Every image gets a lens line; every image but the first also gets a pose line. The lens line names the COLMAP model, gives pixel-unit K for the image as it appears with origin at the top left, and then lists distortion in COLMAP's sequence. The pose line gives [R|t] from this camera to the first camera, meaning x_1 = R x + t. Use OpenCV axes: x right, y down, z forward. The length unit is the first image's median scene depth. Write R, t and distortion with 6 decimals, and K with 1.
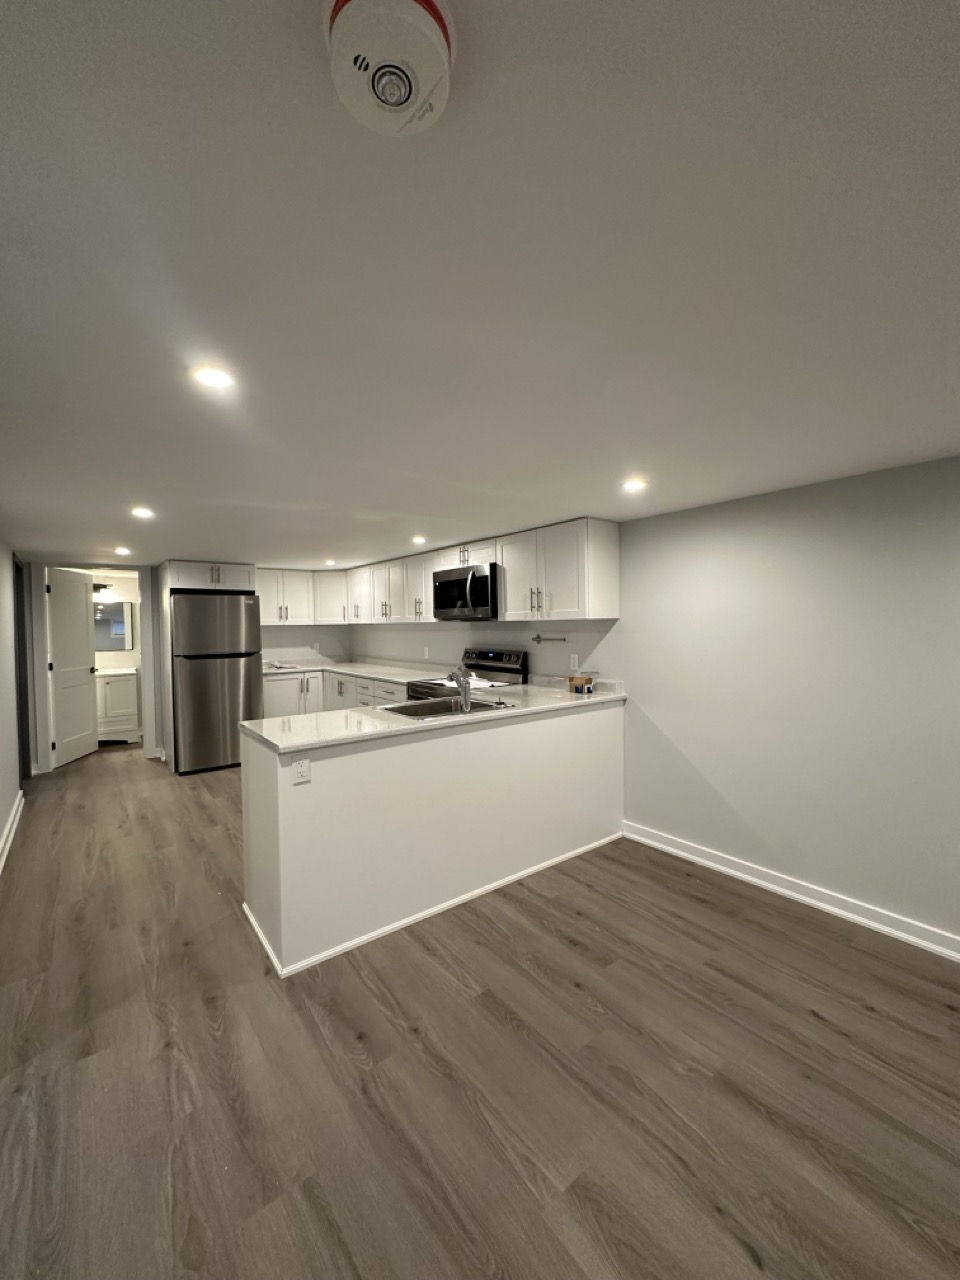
lens RADIAL K [[510.4, 0, 476.6], [0, 510.4, 643.3], [0, 0, 1]] dist [-0.006857, 0.000716]
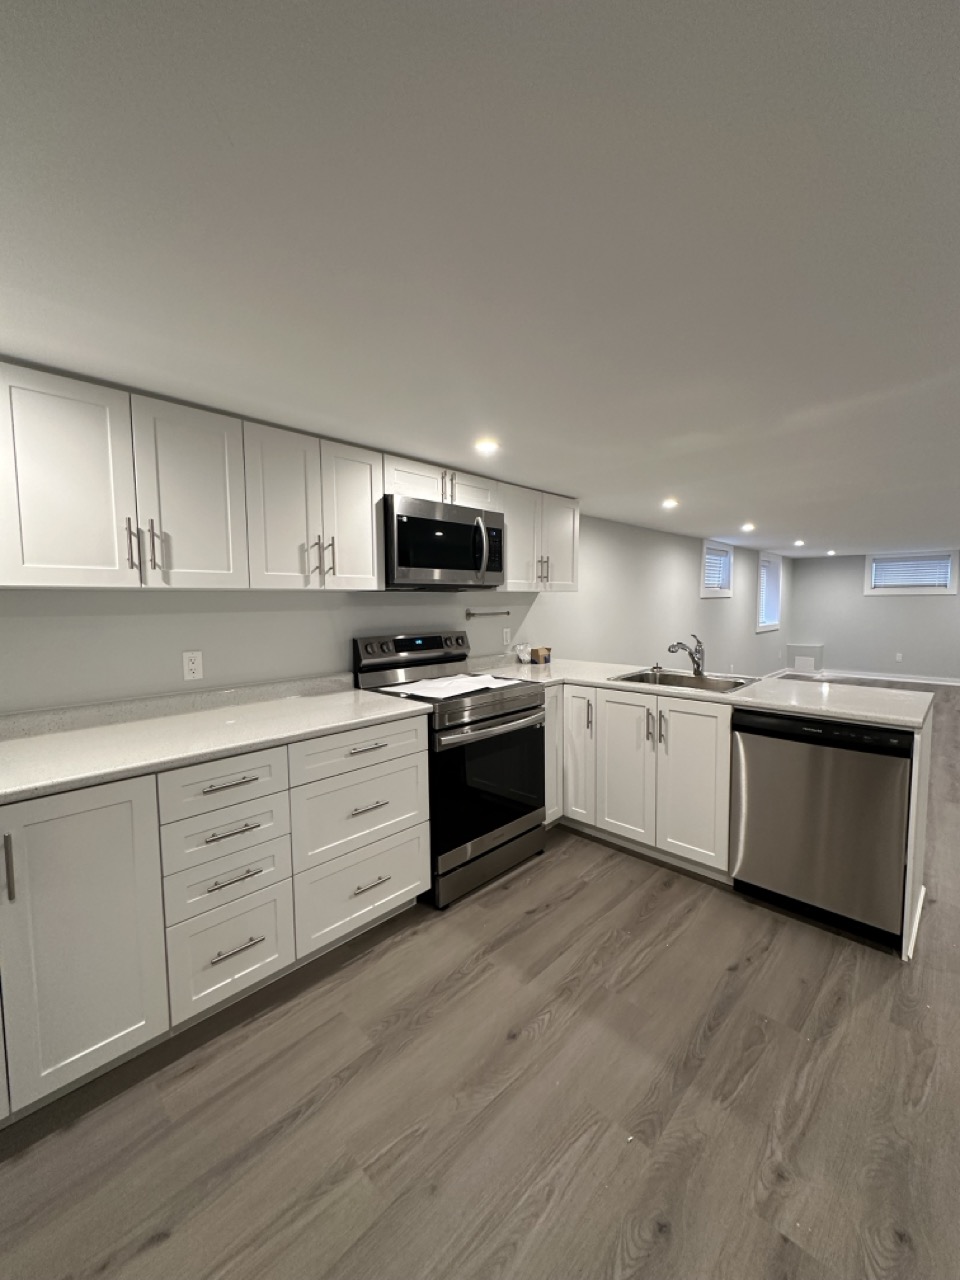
lens RADIAL K [[510.4, 0, 481.3], [0, 510.4, 629.4], [0, 0, 1]] dist [-0.006857, 0.000716]
pose [[-0.147462, -0.044681, 0.988058, -1.826243], [0.047471, 0.997508, 0.052193, -0.069670], [-0.987928, 0.054600, -0.144973, 2.877373]]
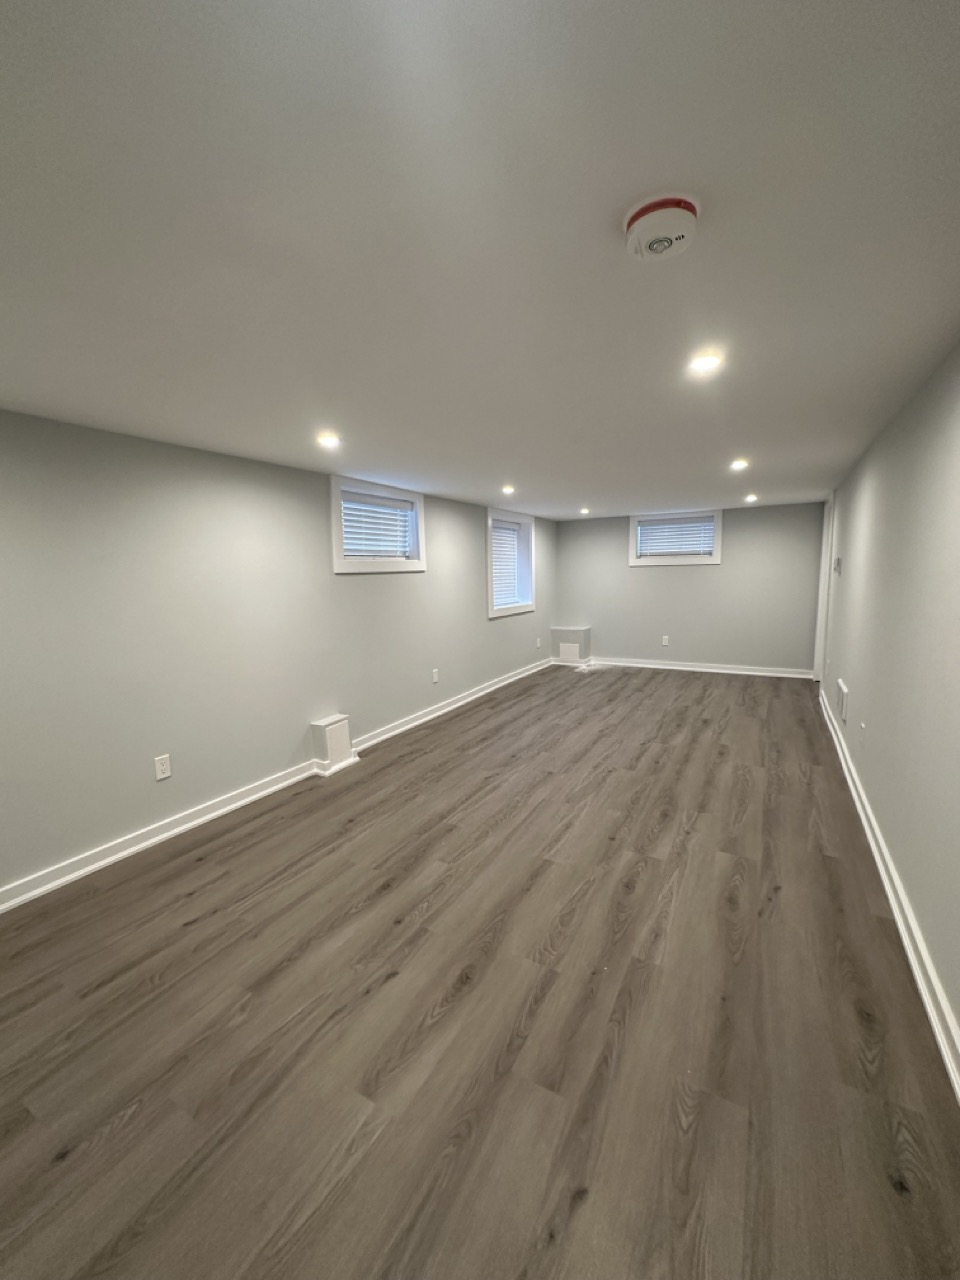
lens RADIAL K [[510.4, 0, 480.1], [0, 510.4, 647.0], [0, 0, 1]] dist [-0.006857, 0.000716]
pose [[-0.389698, -0.114549, 0.913791, -0.607168], [0.061222, 0.986817, 0.149812, -0.001651], [-0.918905, 0.114326, -0.377548, 0.855289]]
